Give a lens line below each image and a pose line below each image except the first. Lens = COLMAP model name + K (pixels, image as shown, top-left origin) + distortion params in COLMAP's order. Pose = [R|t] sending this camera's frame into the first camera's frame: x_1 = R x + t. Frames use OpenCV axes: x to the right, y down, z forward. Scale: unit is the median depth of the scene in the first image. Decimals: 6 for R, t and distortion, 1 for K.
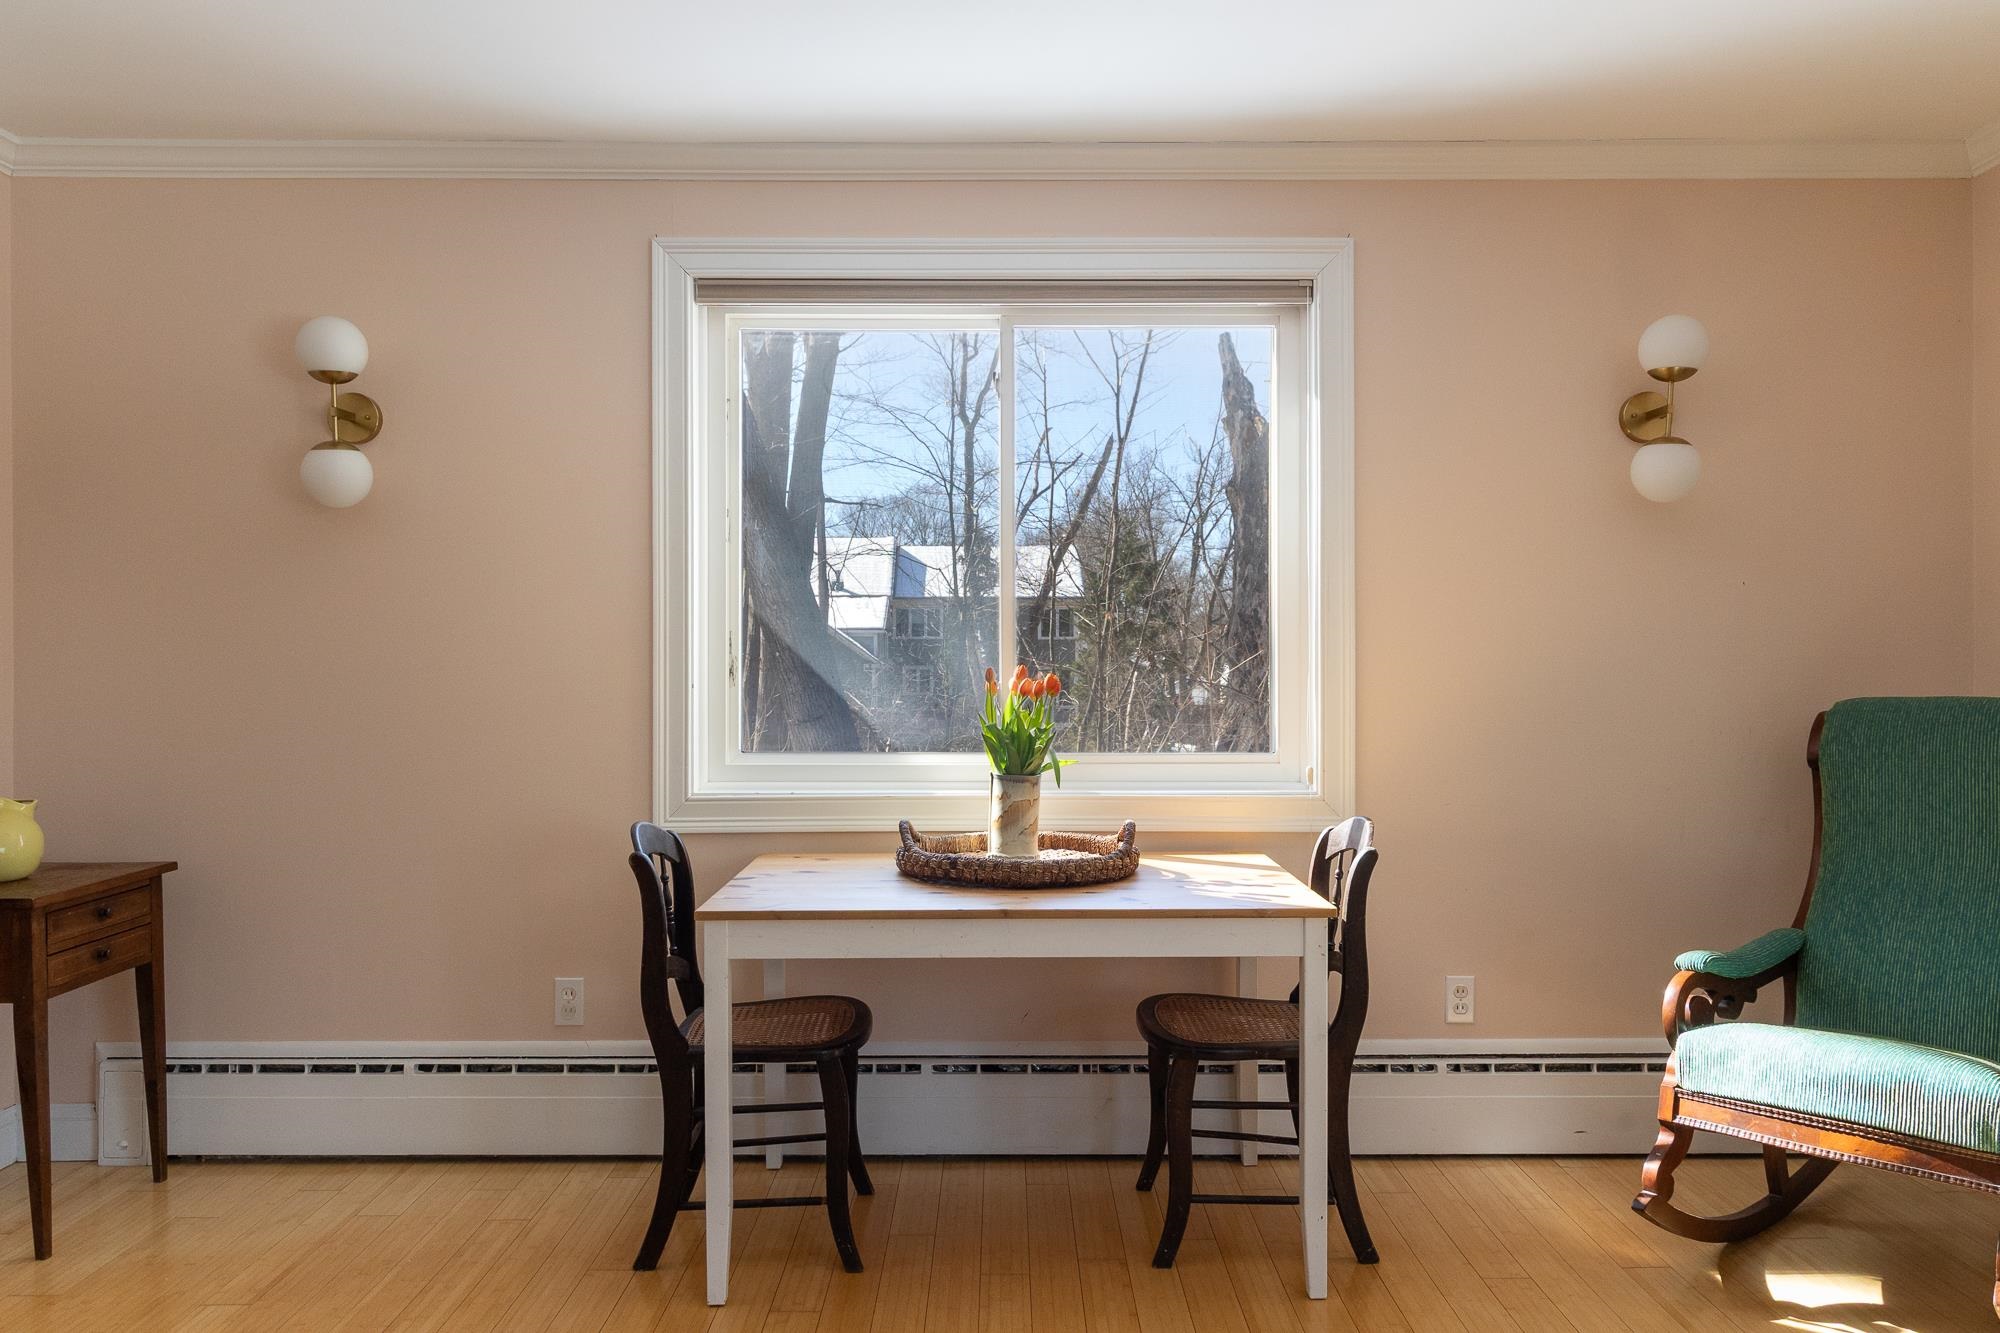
lens RADIAL K [[1455.1, 0, 988.8], [0, 1455.1, 659.9], [0, 0, 1]] dist [0.013335, -0.005852]
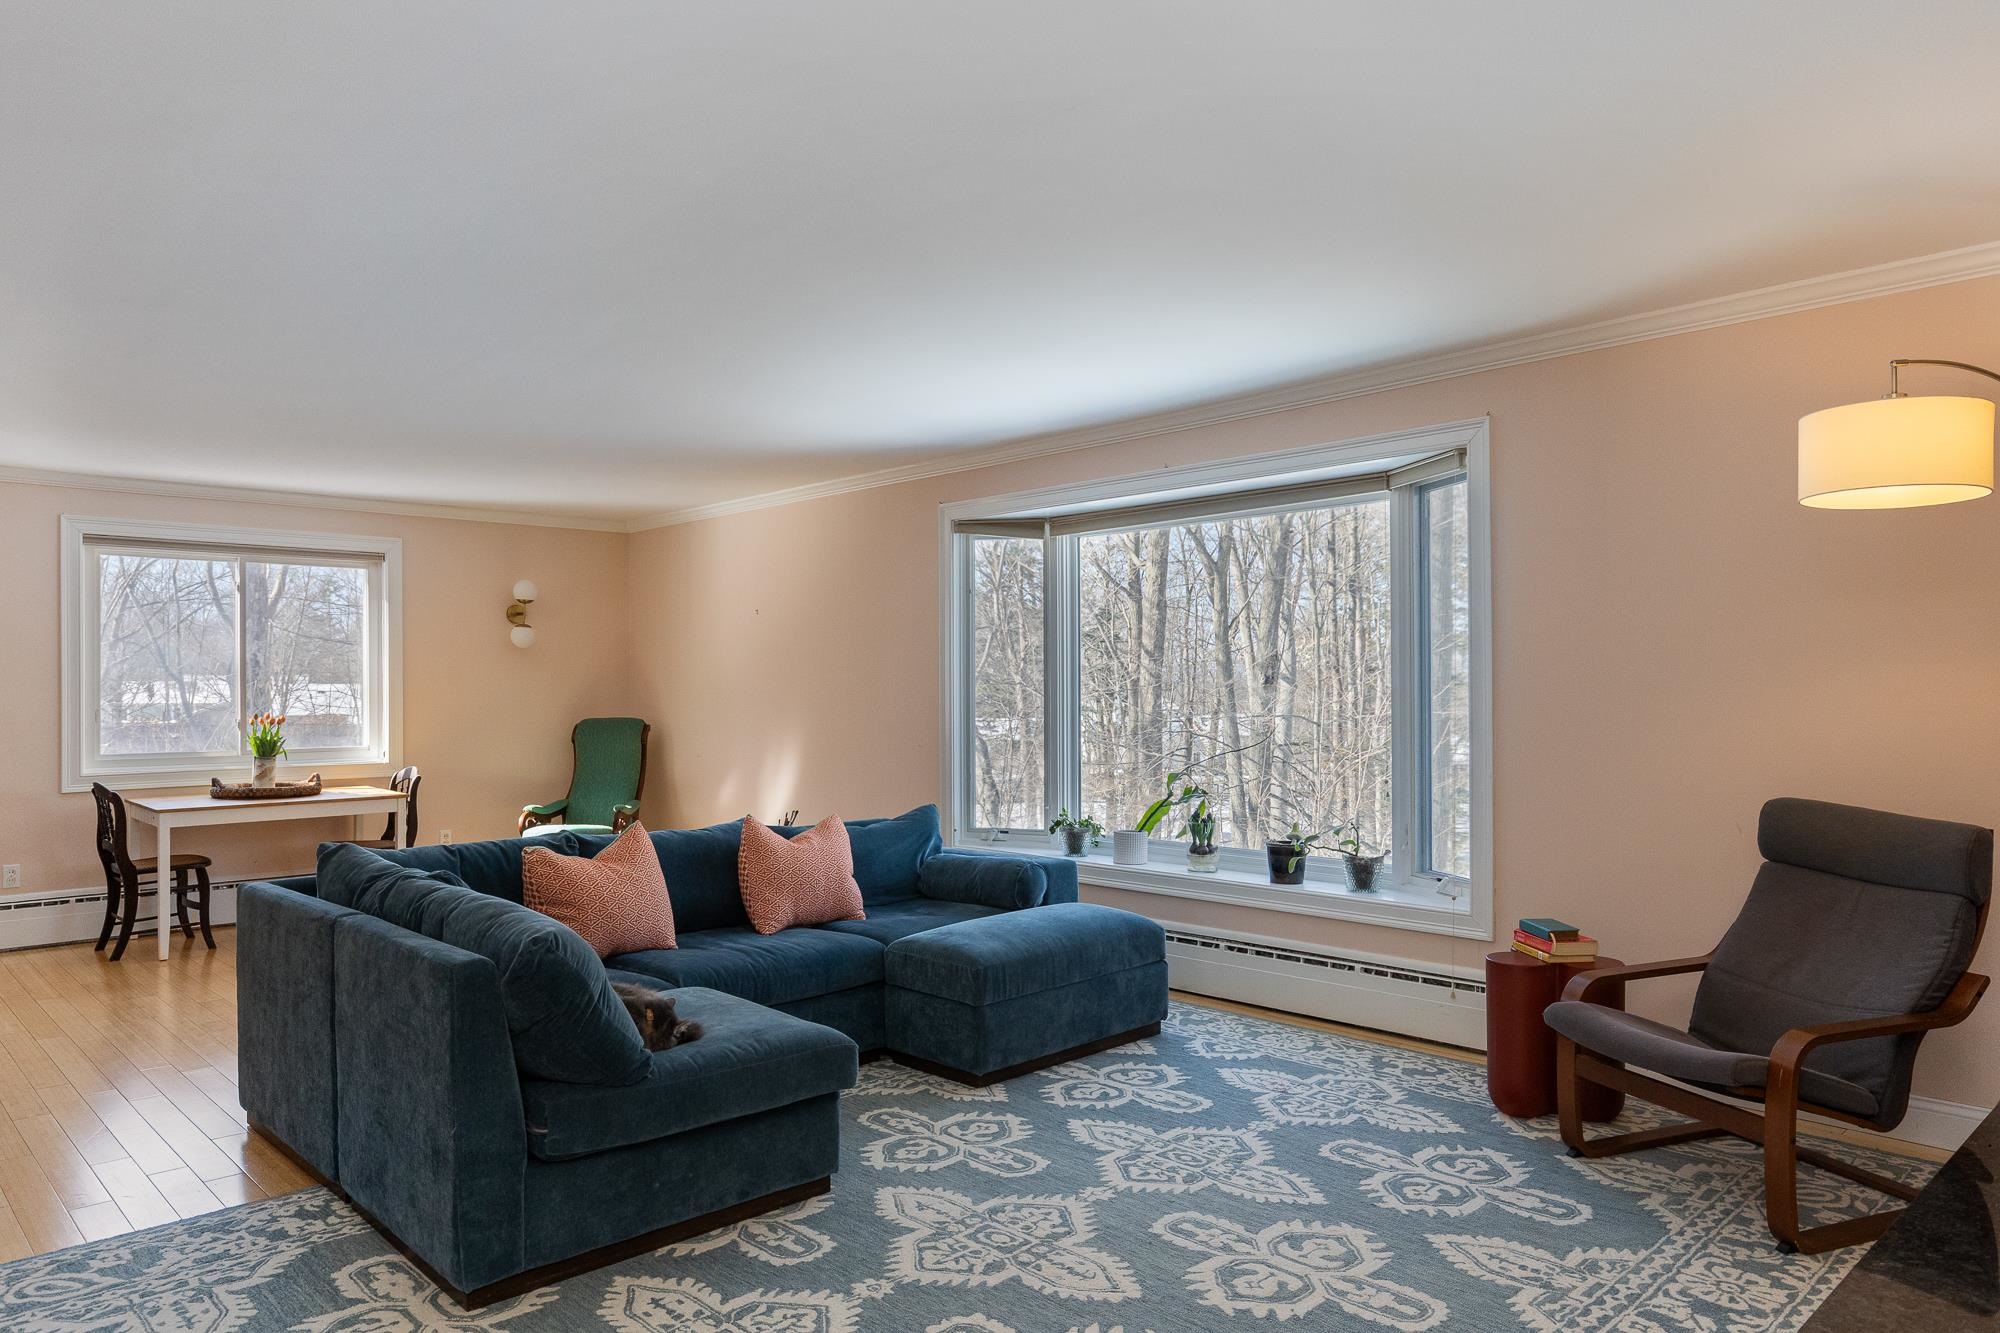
lens RADIAL K [[1284.5, 0, 990.1], [0, 1284.5, 682.5], [0, 0, 1]] dist [-0.004097, 0.000608]
pose [[0.730897, -0.001482, 0.682487, -0.540468], [-0.000701, 0.999995, 0.002923, -0.051986], [-0.682488, -0.002614, 0.730892, -1.362598]]
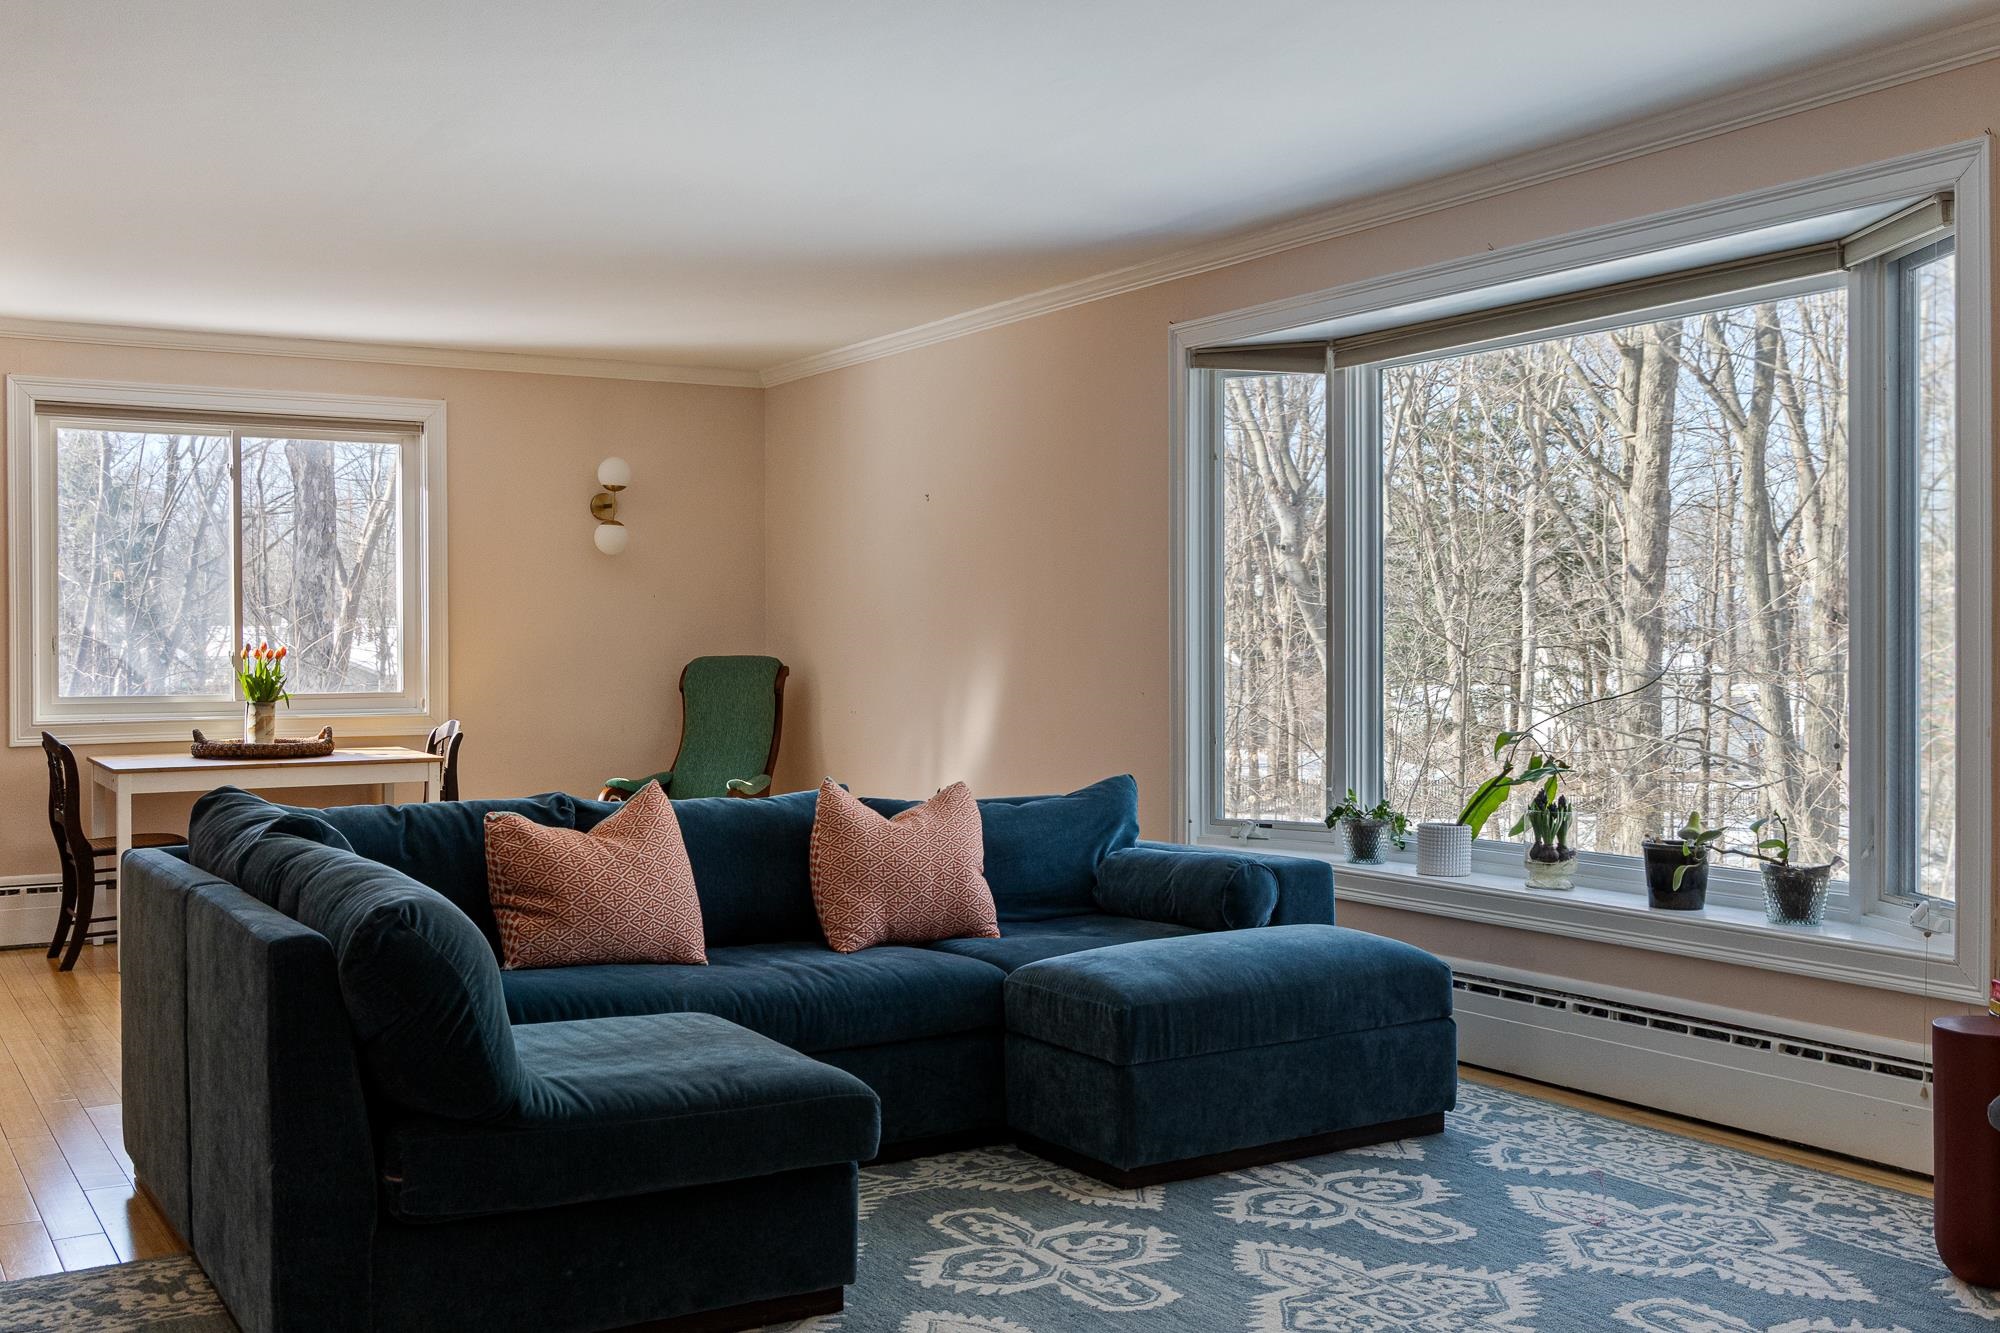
lens RADIAL K [[1960.0, 0, 999.0], [0, 1960.0, 646.5], [0, 0, 1]] dist [0.000378, 0.000000]
pose [[0.857131, -0.004326, 0.515080, -0.425007], [-0.002292, 0.999923, 0.012212, -0.021378], [-0.515093, -0.011648, 0.857055, -1.469213]]
